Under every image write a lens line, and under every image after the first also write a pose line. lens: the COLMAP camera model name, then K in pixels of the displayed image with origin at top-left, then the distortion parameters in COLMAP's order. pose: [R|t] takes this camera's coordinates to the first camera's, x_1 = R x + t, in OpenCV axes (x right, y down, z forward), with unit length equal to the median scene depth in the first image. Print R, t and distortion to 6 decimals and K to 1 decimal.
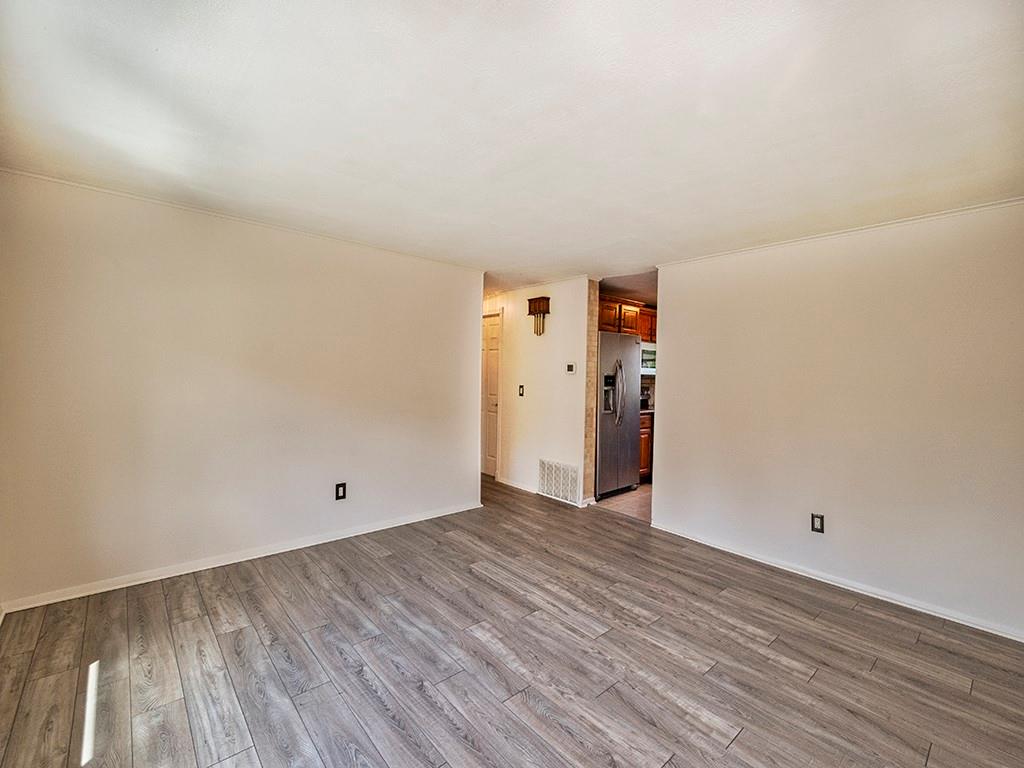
lens RADIAL K [[456.4, 0, 509.8], [0, 456.4, 384.1], [0, 0, 1]] dist [0.002284, 0.000291]
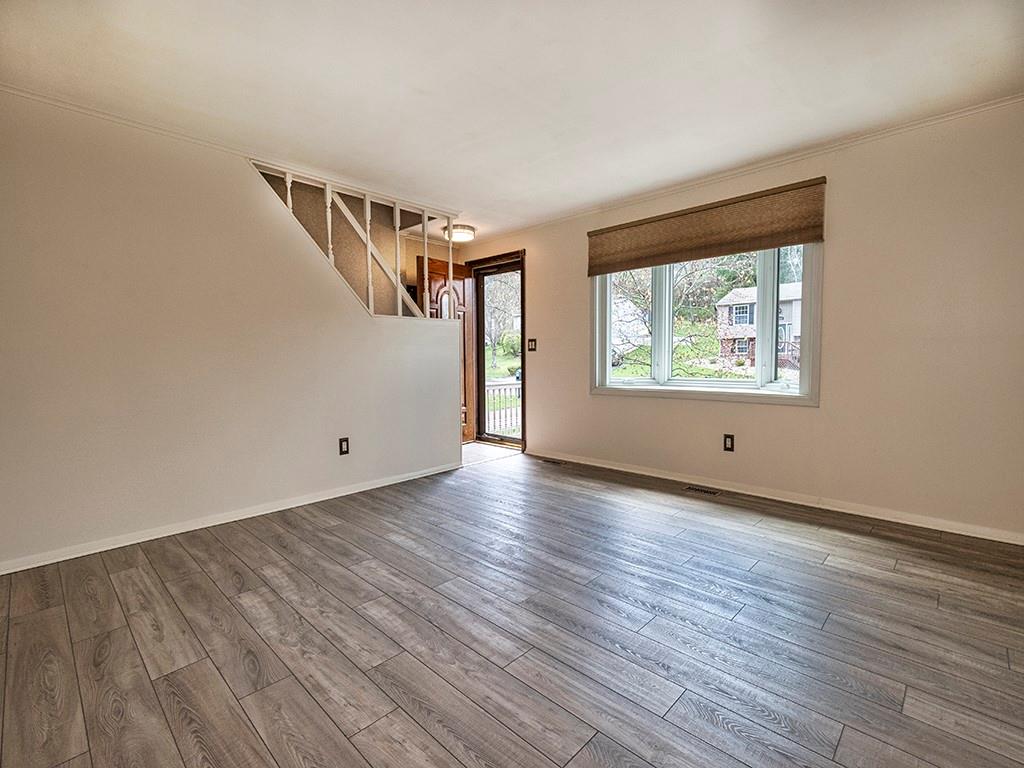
lens RADIAL K [[456.4, 0, 514.9], [0, 456.4, 385.8], [0, 0, 1]] dist [0.002284, 0.000291]
pose [[-0.996297, -0.010260, -0.085369, 0.150826], [-0.018241, 0.995476, 0.093243, 0.083795], [0.084026, 0.094455, -0.991977, 1.826168]]
